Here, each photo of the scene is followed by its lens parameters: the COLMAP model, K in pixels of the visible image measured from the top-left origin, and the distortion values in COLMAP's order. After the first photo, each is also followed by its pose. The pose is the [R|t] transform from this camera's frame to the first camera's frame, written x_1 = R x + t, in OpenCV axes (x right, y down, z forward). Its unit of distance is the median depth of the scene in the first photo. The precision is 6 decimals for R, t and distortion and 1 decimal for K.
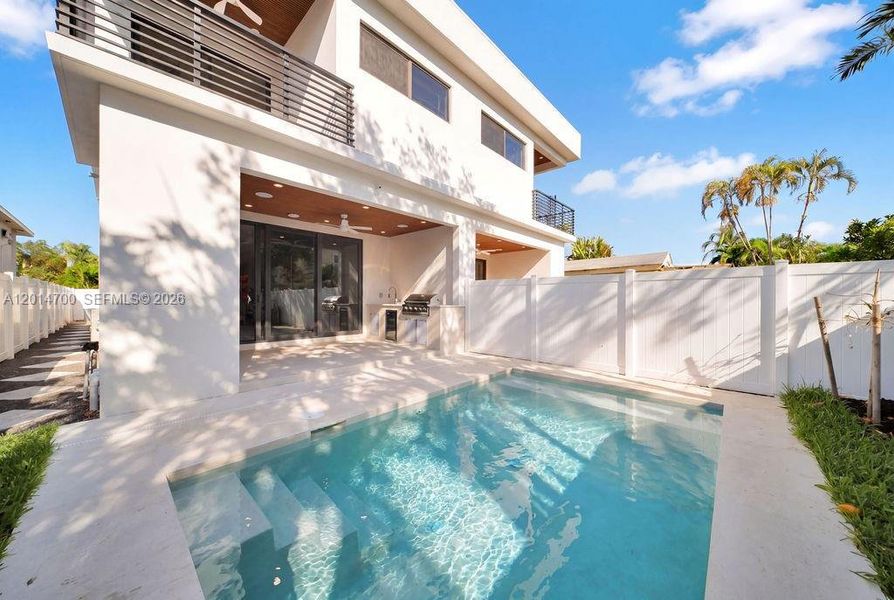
lens RADIAL K [[314.2, 0, 451.9], [0, 314.2, 297.1], [0, 0, 1]] dist [0.009368, -0.000062]
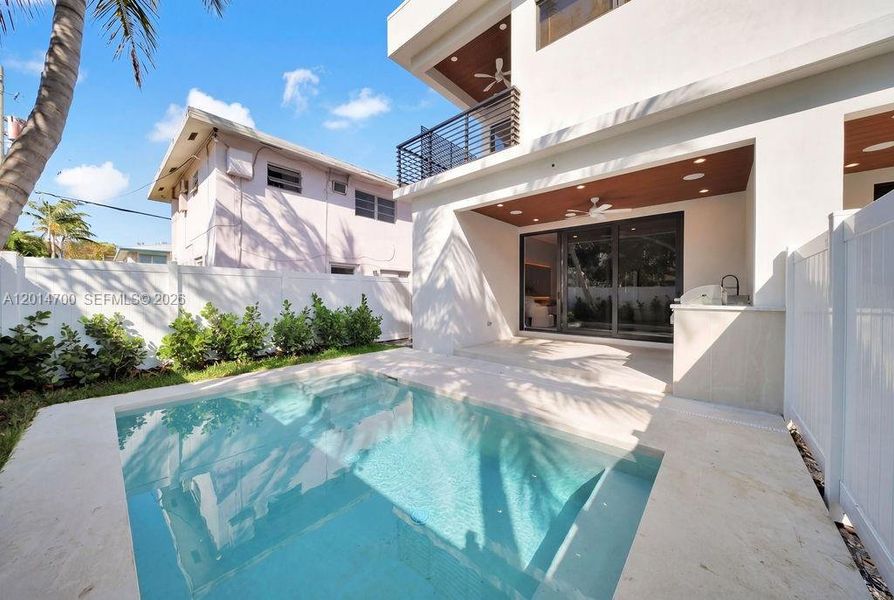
lens RADIAL K [[314.2, 0, 451.9], [0, 314.2, 297.1], [0, 0, 1]] dist [0.009368, -0.000062]
pose [[0.030273, 0.008925, -0.999502, 0.559461], [0.006425, 0.999938, 0.009124, 0.000747], [0.999521, -0.006698, 0.030214, 0.624814]]
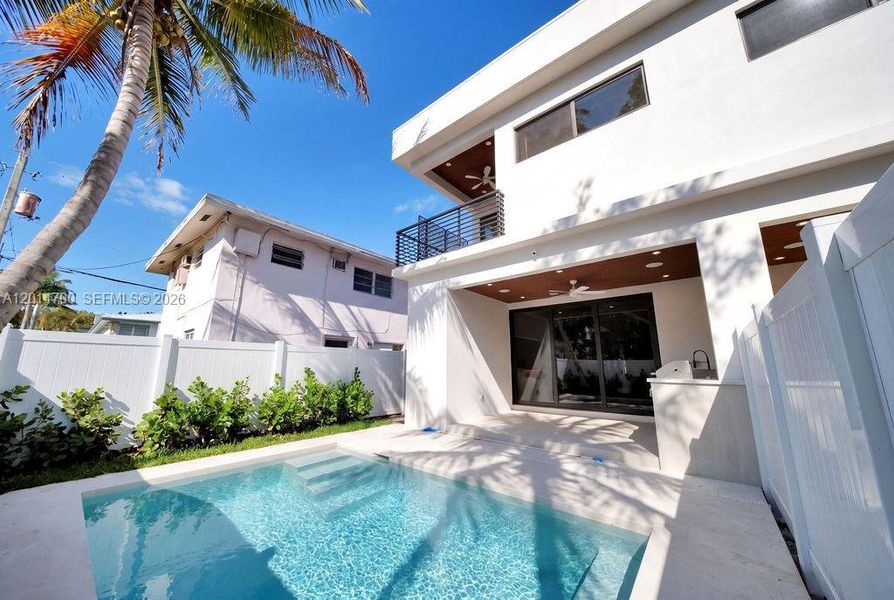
lens RADIAL K [[314.2, 0, 451.9], [0, 314.2, 297.1], [0, 0, 1]] dist [0.009368, -0.000062]
pose [[0.054476, -0.218311, -0.974358, 0.625056], [0.004374, 0.975849, -0.218401, 0.000116], [0.998505, 0.007636, 0.054115, 0.617949]]
